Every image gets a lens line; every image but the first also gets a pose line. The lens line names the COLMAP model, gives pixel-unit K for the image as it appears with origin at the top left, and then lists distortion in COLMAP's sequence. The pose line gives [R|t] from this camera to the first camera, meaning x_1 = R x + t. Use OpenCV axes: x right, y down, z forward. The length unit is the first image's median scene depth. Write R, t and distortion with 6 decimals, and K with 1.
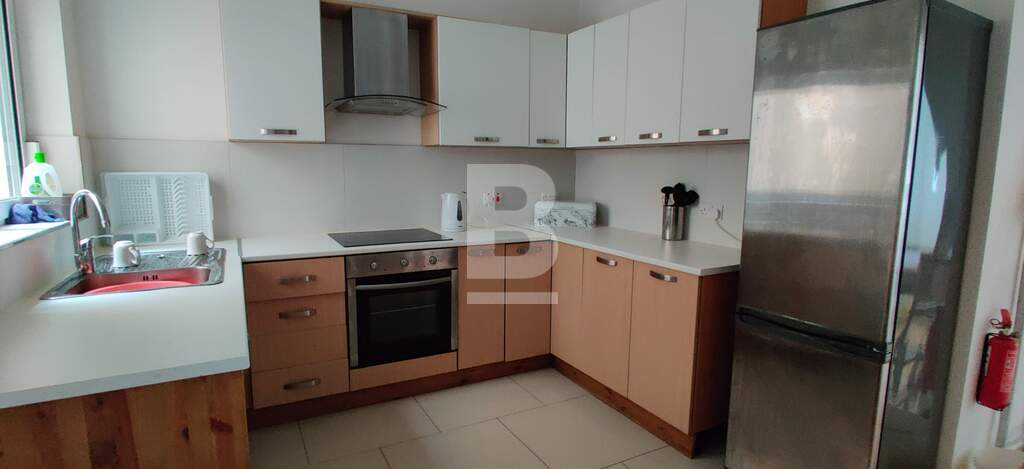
lens RADIAL K [[505.4, 0, 512.8], [0, 505.4, 240.4], [0, 0, 1]] dist [-0.006156, -0.000480]
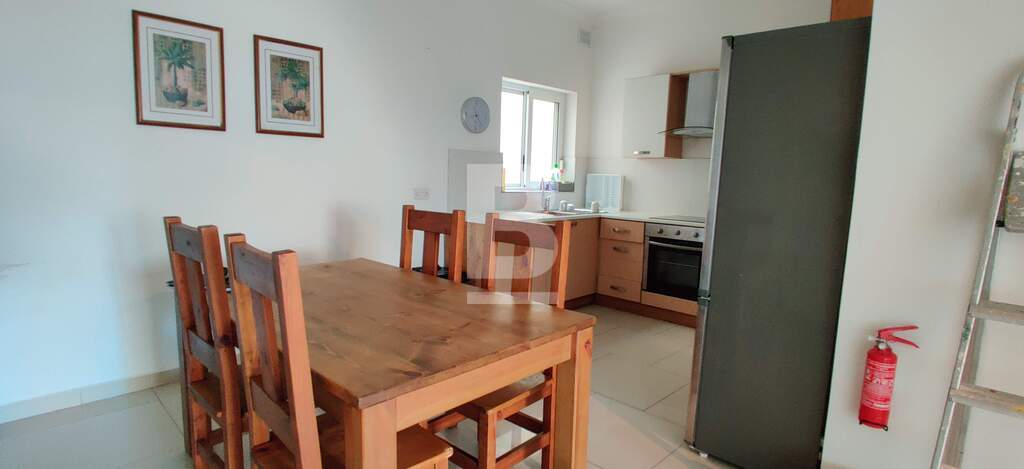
lens RADIAL K [[505.4, 0, 511.6], [0, 505.4, 234.4], [0, 0, 1]] dist [-0.006156, -0.000480]
pose [[0.293494, 0.115876, -0.948912, 1.158146], [-0.173698, 0.982567, 0.066262, 0.035915], [0.940048, 0.145376, 0.308505, 0.038741]]
